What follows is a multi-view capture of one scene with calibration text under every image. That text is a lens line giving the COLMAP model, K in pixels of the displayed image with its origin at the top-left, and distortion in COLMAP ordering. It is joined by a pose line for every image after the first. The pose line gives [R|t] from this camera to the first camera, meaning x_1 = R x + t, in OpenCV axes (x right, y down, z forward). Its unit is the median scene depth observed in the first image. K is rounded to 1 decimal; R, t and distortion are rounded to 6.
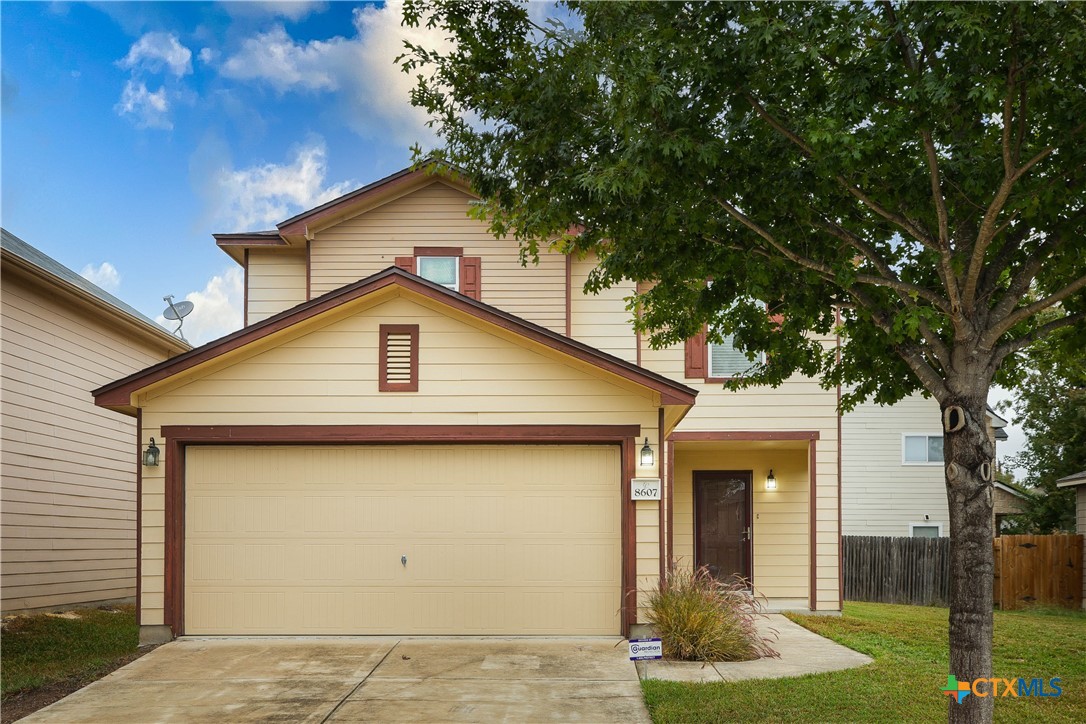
lens RADIAL K [[1008.1, 0, 545.0], [0, 1008.1, 442.1], [0, 0, 1]] dist [0.012976, 0.002112]
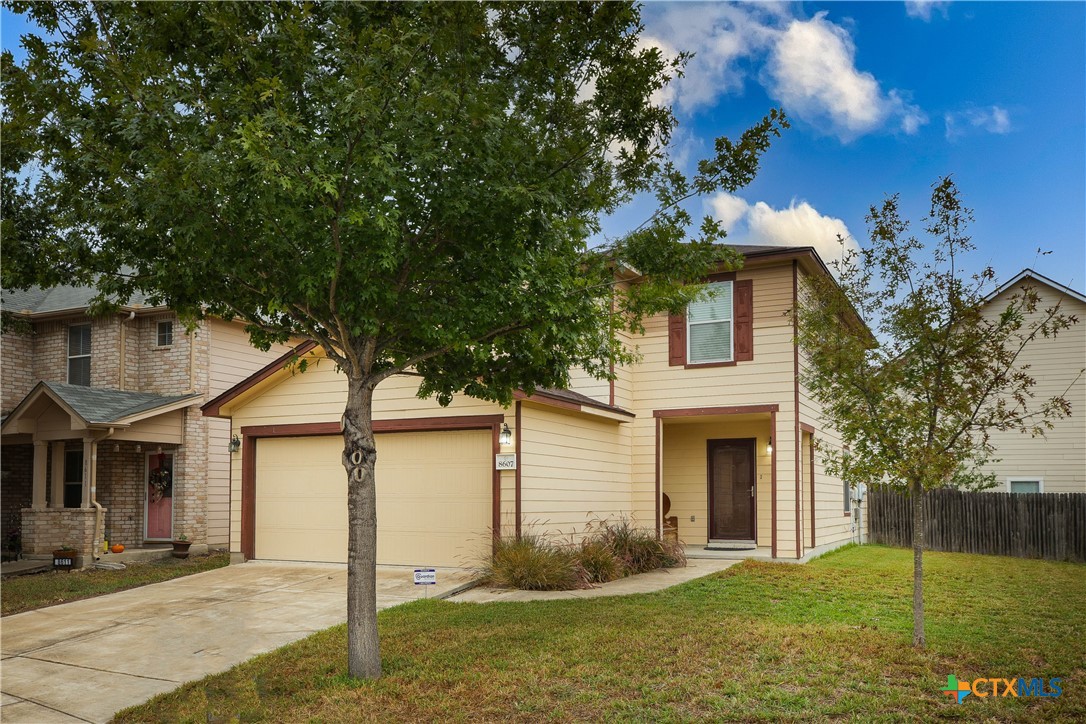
lens RADIAL K [[859.4, 0, 542.5], [0, 859.4, 392.1], [0, 0, 1]] dist [0.009039, 0.005732]
pose [[0.903924, -0.051379, -0.424597, 0.614979], [0.042937, 0.998644, -0.029433, -0.009856], [0.425533, 0.008374, 0.904904, -0.027007]]
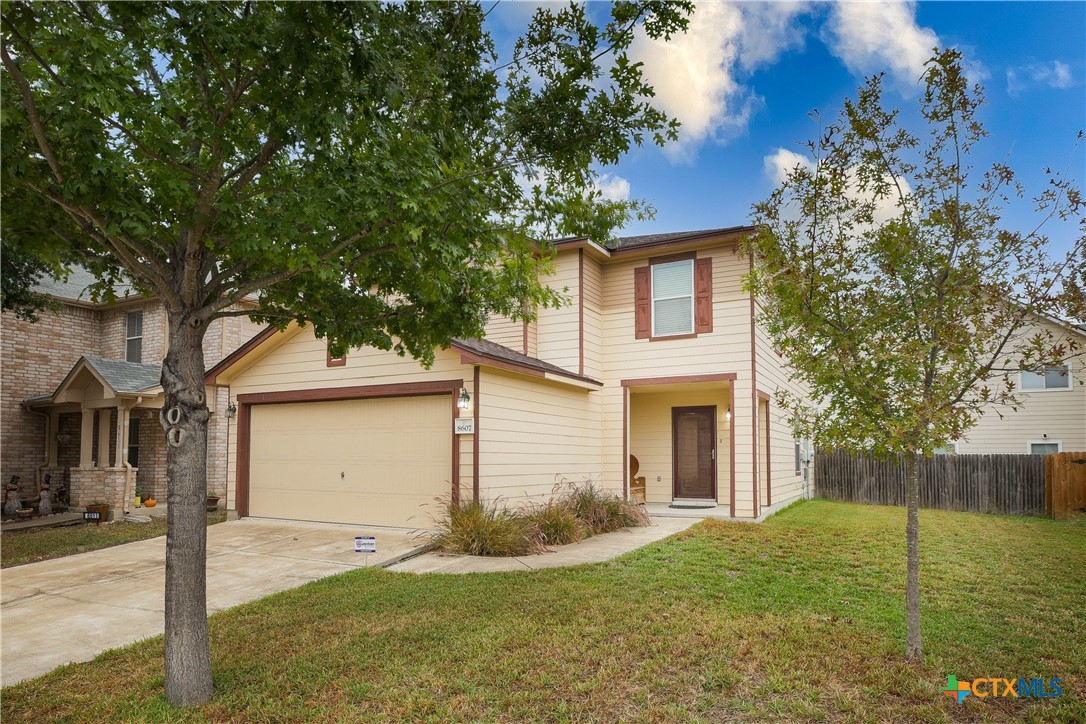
lens RADIAL K [[630.0, 0, 544.2], [0, 630.0, 377.4], [0, 0, 1]] dist [-0.022034, 0.000663]
pose [[0.889486, -0.055484, -0.453582, 0.565672], [0.045236, 0.998417, -0.033422, 0.014015], [0.454718, 0.009211, 0.890588, 0.272891]]
